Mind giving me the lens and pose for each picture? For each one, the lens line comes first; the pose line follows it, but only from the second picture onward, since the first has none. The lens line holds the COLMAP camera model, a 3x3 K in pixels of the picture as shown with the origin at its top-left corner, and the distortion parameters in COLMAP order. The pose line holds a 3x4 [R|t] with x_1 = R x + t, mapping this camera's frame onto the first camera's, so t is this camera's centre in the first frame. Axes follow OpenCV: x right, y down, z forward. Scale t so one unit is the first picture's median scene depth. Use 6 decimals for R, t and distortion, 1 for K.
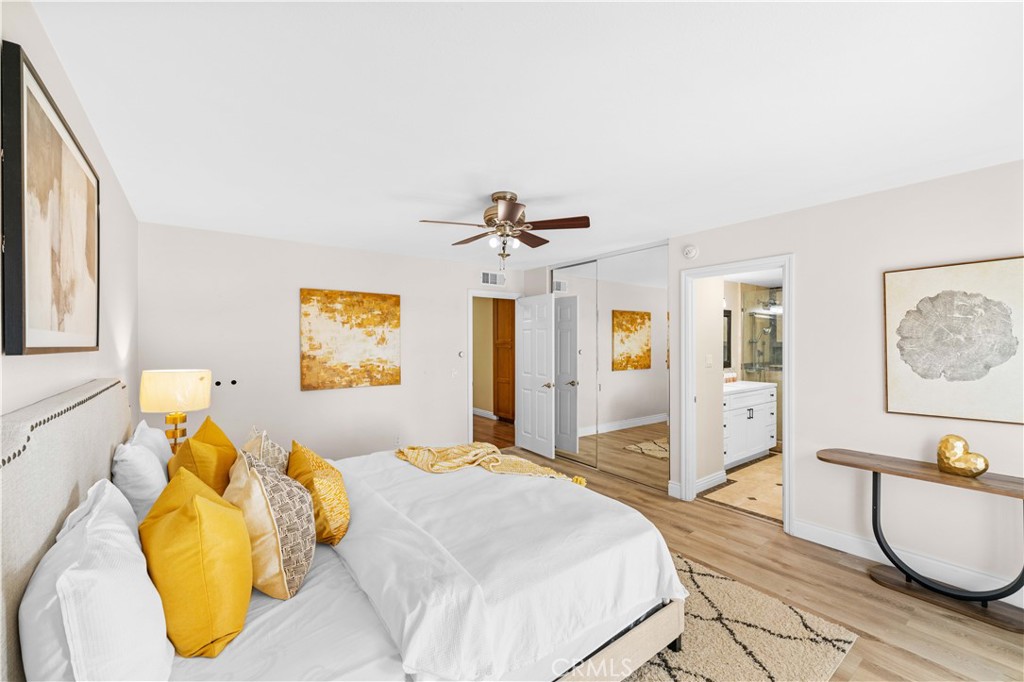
lens RADIAL K [[417.5, 0, 513.6], [0, 417.5, 342.0], [0, 0, 1]] dist [0.001684, -0.000083]
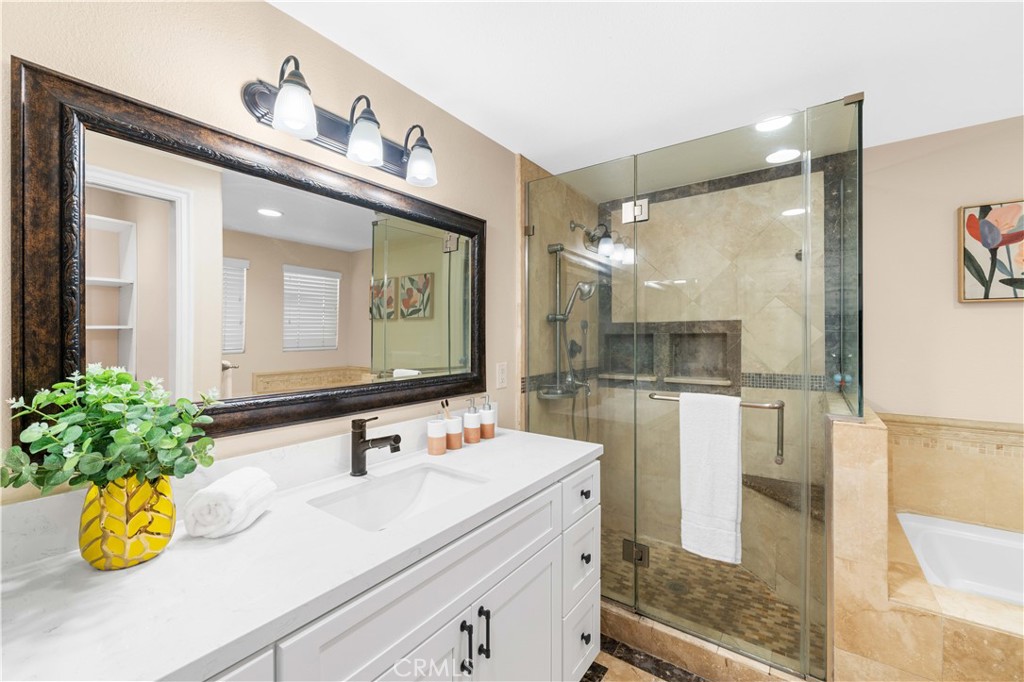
lens RADIAL K [[417.5, 0, 513.6], [0, 417.5, 342.0], [0, 0, 1]] dist [0.001684, -0.000083]
pose [[0.955907, -0.002854, 0.293655, 0.417411], [0.000108, 0.999956, 0.009367, 0.017107], [-0.293669, -0.008922, 0.955866, 0.633814]]
